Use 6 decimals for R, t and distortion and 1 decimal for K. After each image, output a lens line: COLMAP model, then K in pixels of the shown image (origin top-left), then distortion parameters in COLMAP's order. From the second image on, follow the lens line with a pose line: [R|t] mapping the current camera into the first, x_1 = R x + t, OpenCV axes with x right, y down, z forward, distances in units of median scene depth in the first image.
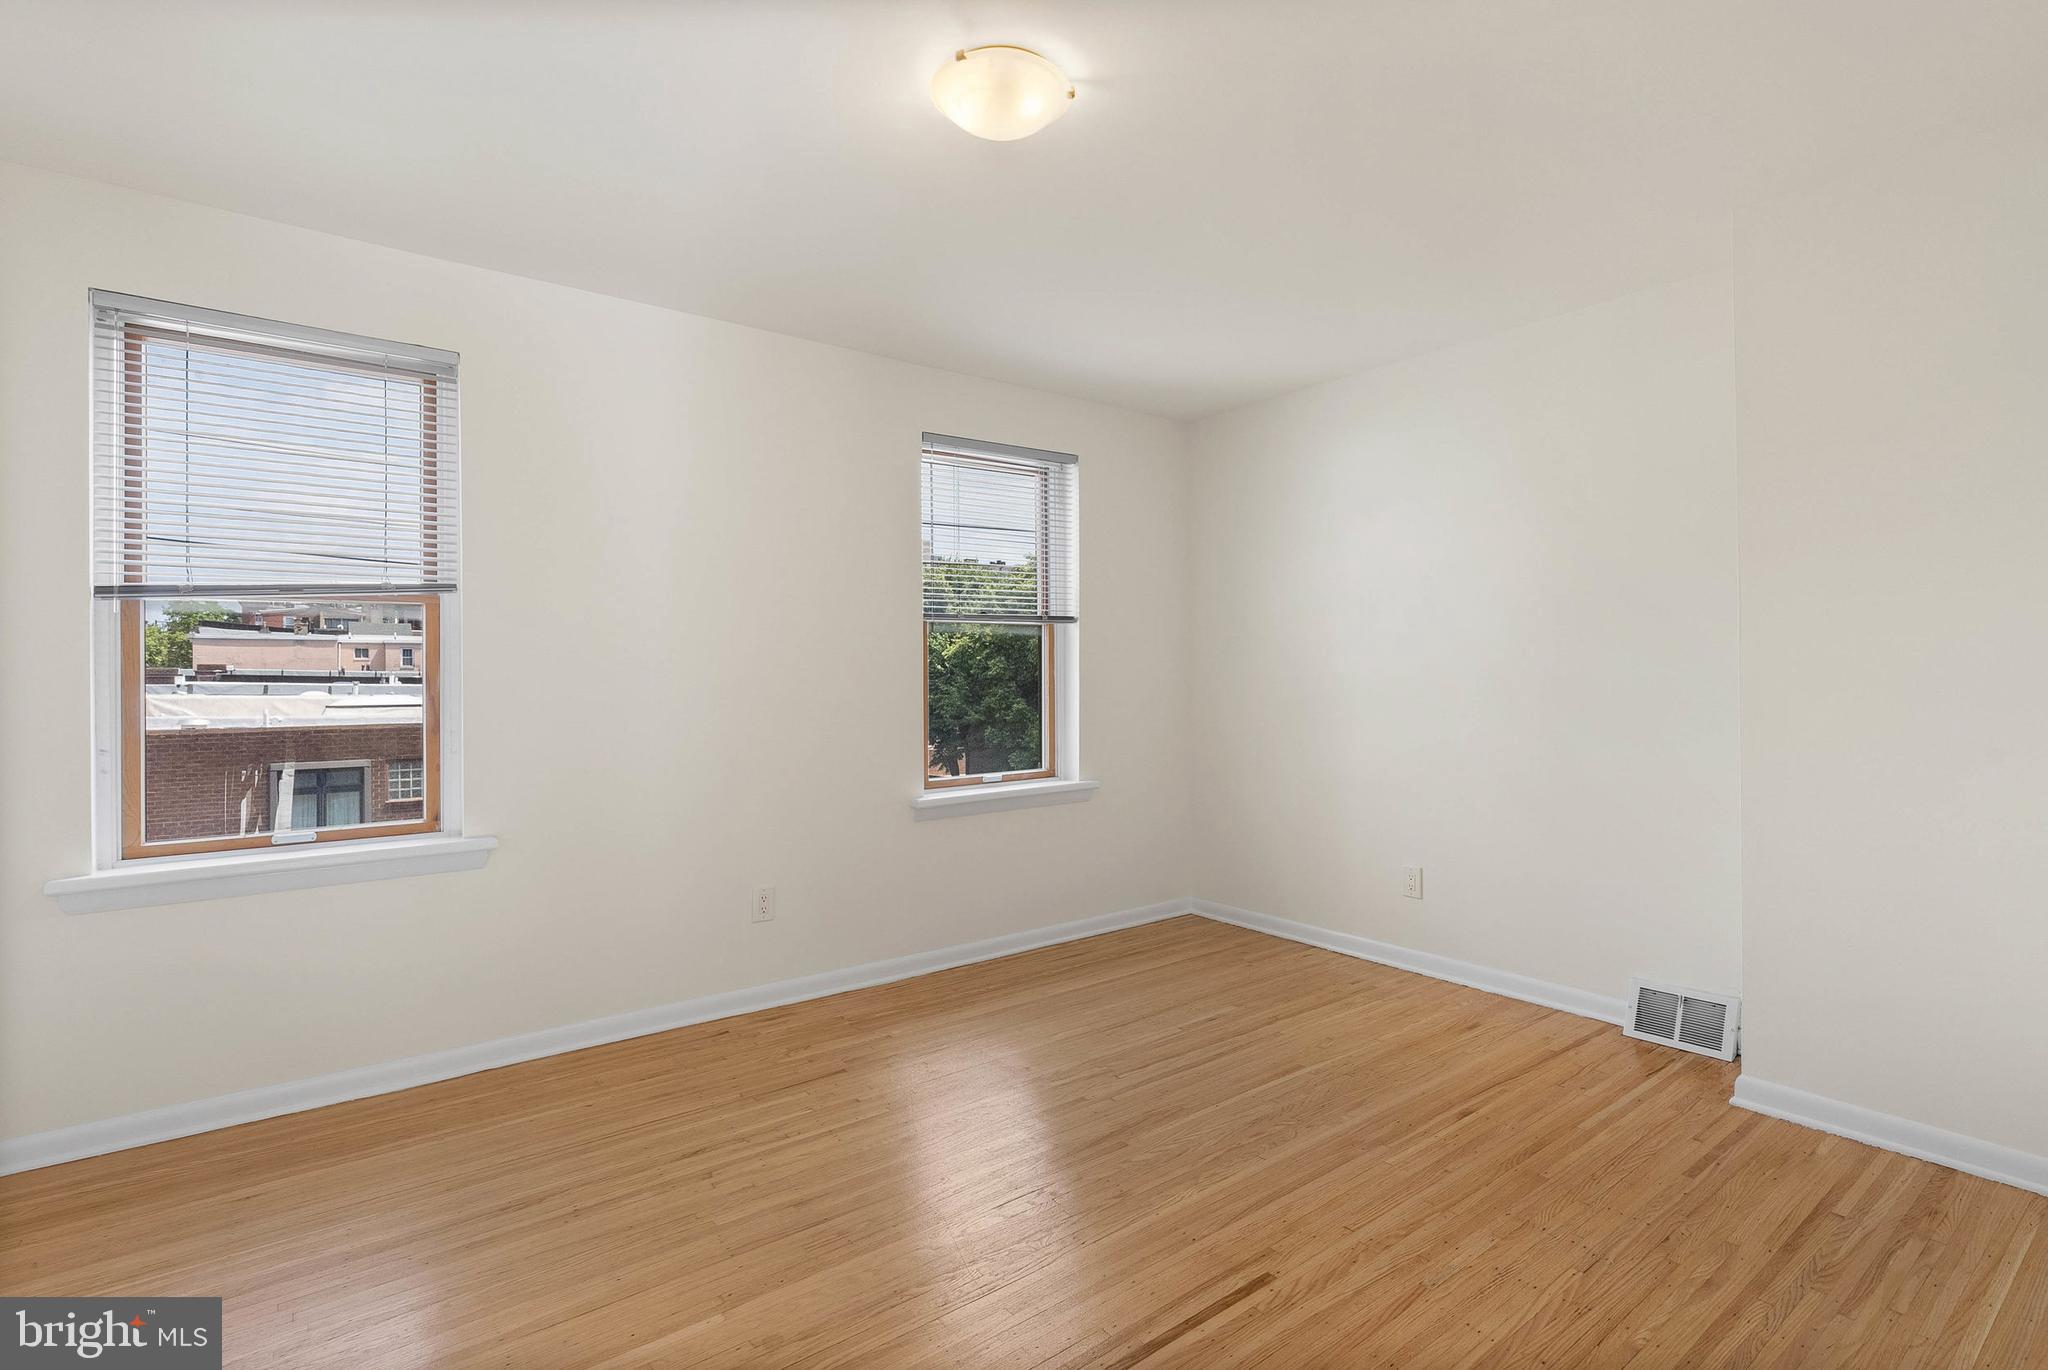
lens RADIAL K [[950.6, 0, 1024.0], [0, 950.6, 685.0], [0, 0, 1]] dist [-0.009973, 0.002461]
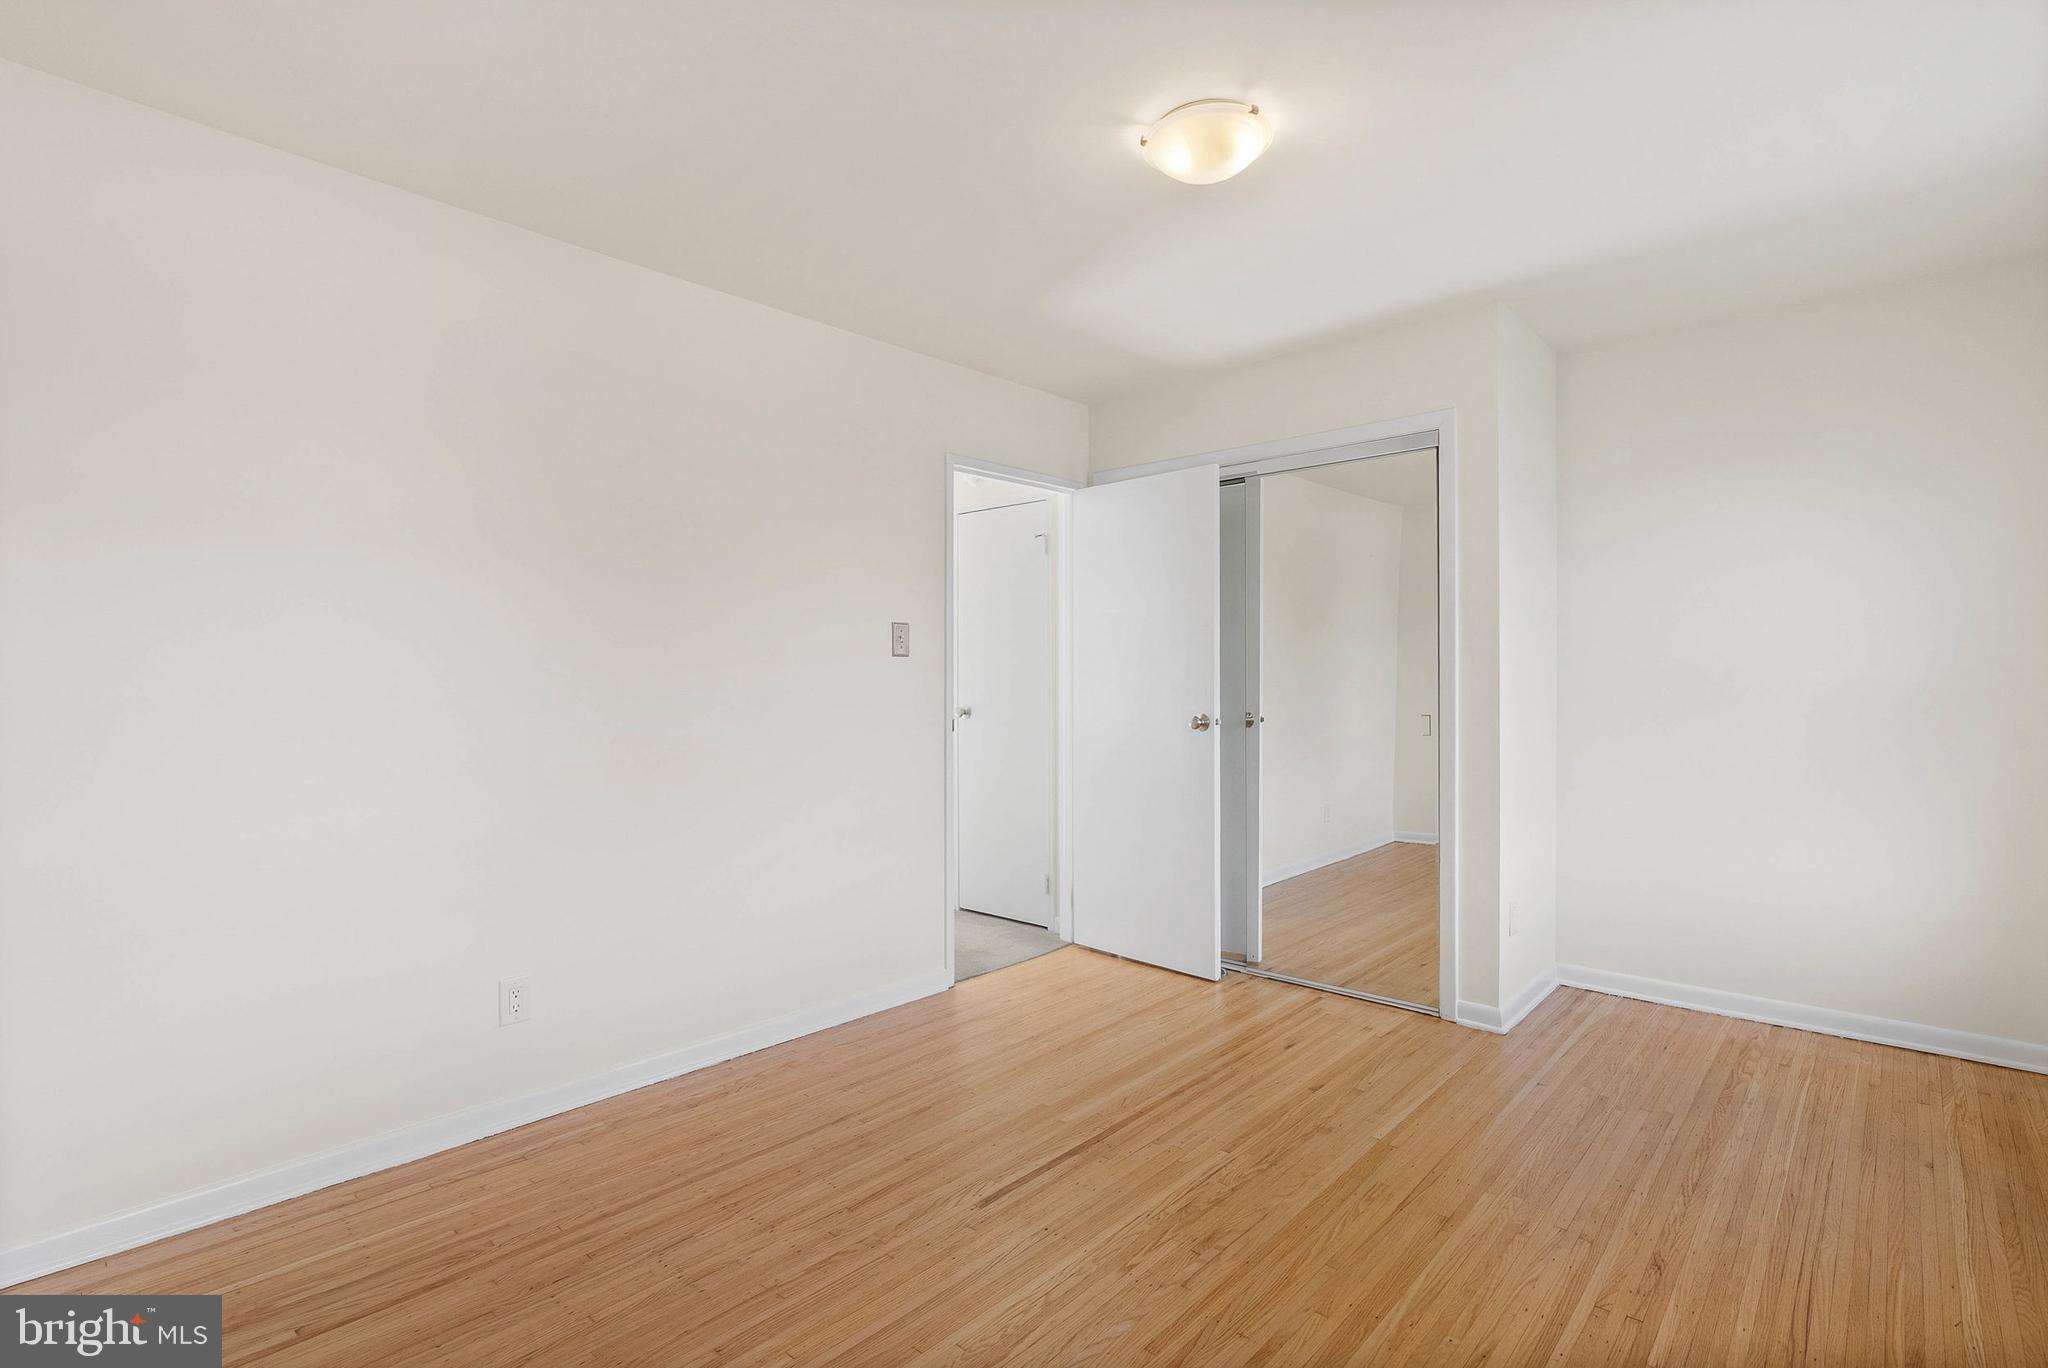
lens RADIAL K [[950.6, 0, 1024.0], [0, 950.6, 684.0], [0, 0, 1]] dist [-0.009973, 0.002461]
pose [[-0.984367, 0.013874, -0.175582, 0.395243], [0.012860, 0.999893, 0.006912, -0.014913], [0.175659, 0.004546, -0.984440, 2.114928]]
